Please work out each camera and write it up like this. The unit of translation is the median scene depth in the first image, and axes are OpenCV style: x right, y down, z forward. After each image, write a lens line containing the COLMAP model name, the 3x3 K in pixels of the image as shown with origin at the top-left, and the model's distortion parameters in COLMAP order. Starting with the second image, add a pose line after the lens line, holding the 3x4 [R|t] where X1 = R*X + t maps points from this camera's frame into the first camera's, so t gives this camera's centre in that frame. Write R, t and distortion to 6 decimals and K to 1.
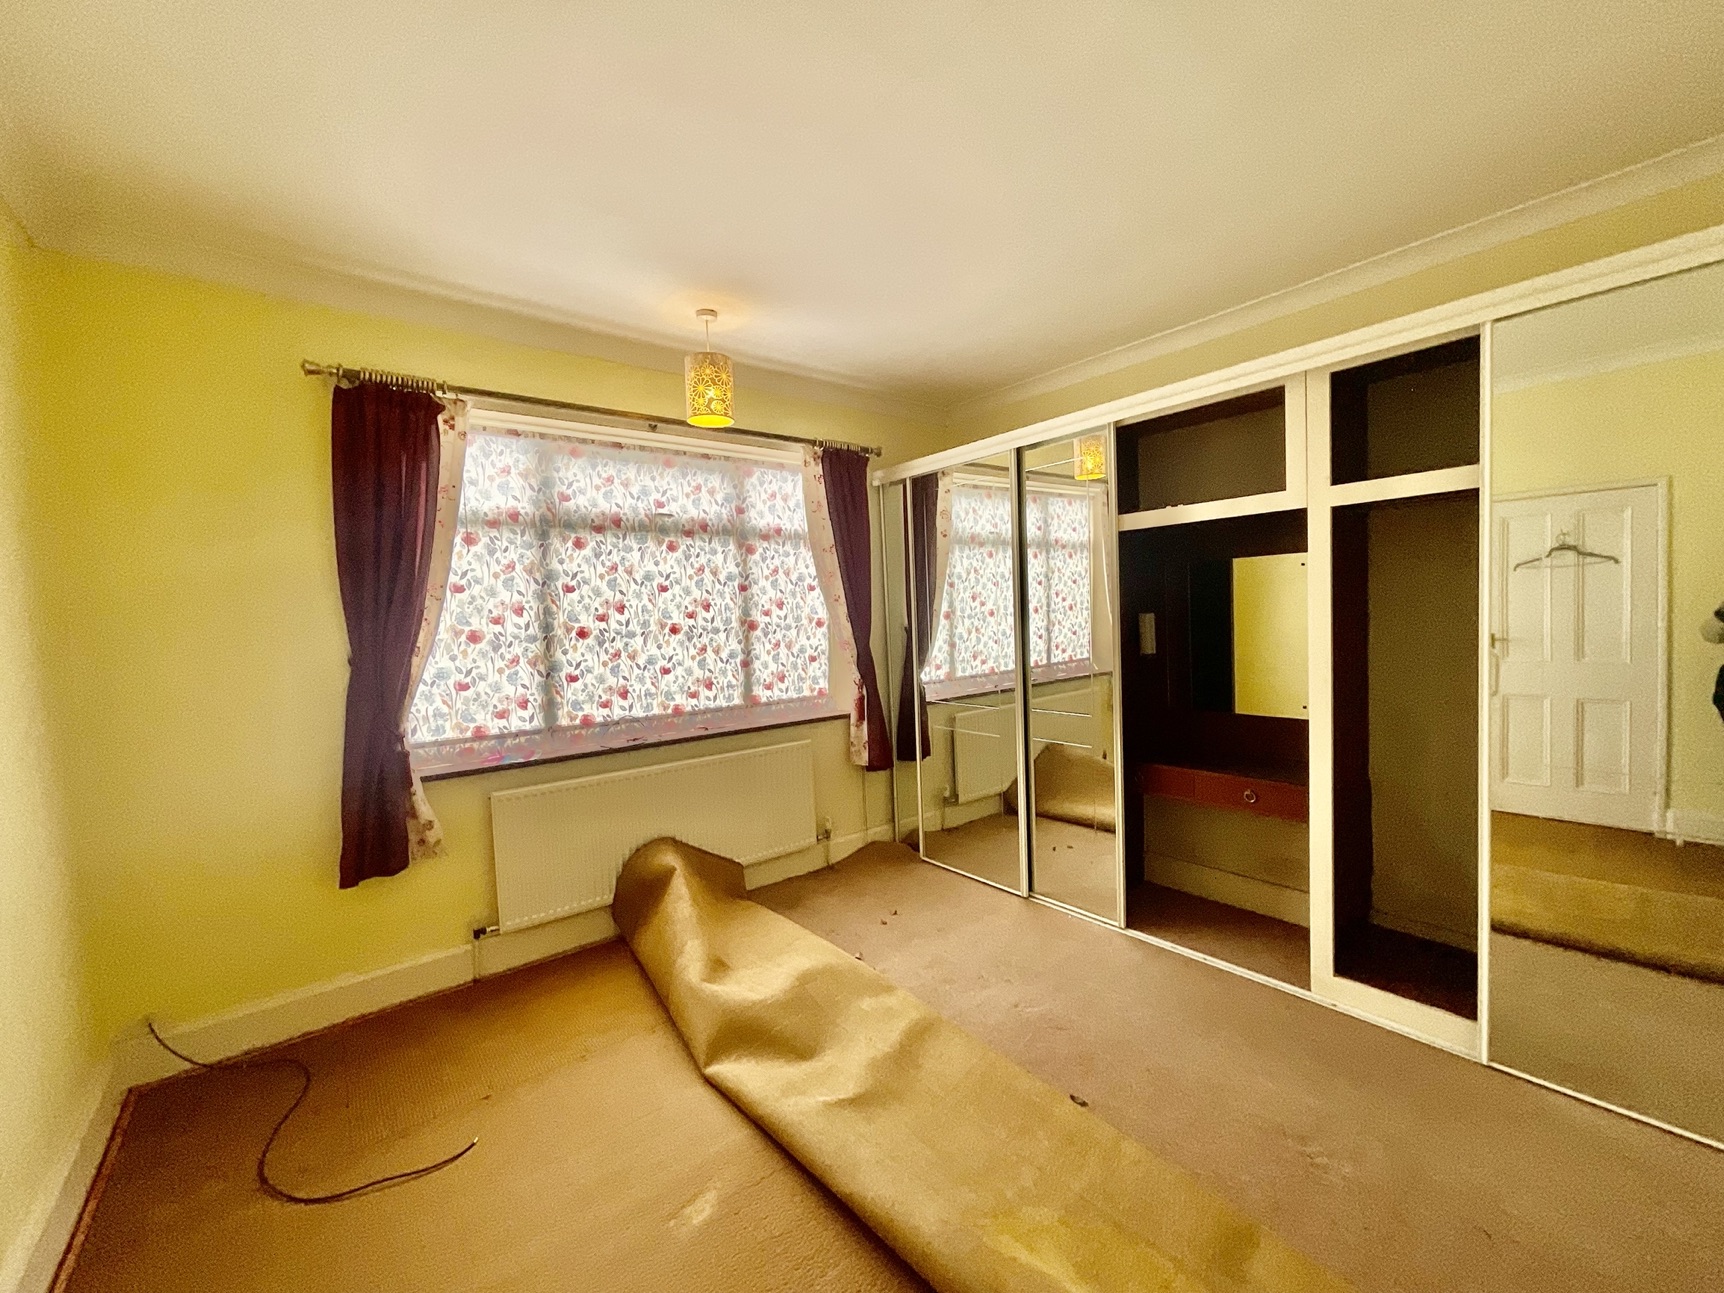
lens RADIAL K [[695.1, 0, 862.0], [0, 695.1, 646.5], [0, 0, 1]] dist [-0.001353, 0.000616]
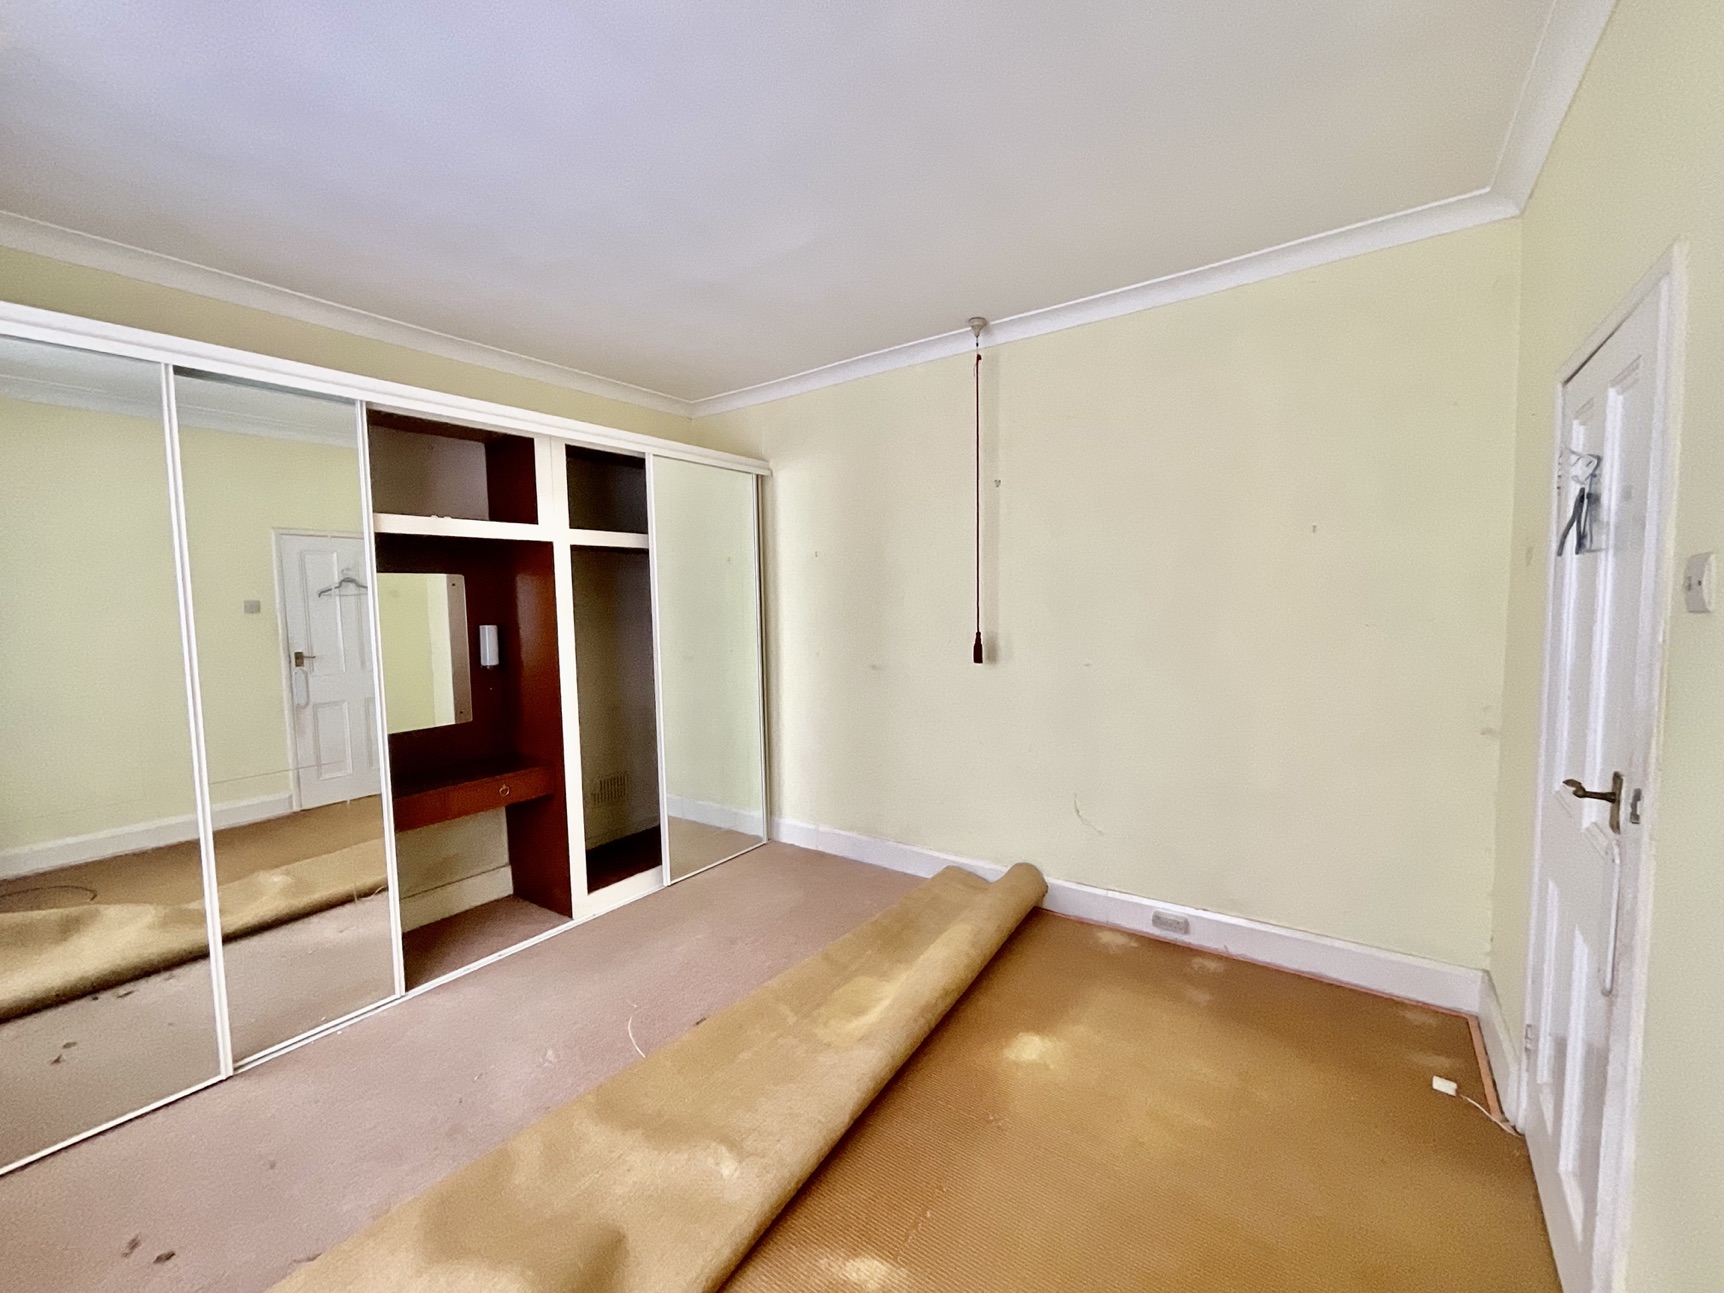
lens RADIAL K [[695.1, 0, 862.0], [0, 695.1, 646.5], [0, 0, 1]] dist [-0.001353, 0.000616]
pose [[-0.276872, -0.026691, 0.960536, -0.748254], [0.076857, 0.995796, 0.049825, -0.028573], [-0.957828, 0.087620, -0.273657, 0.824538]]
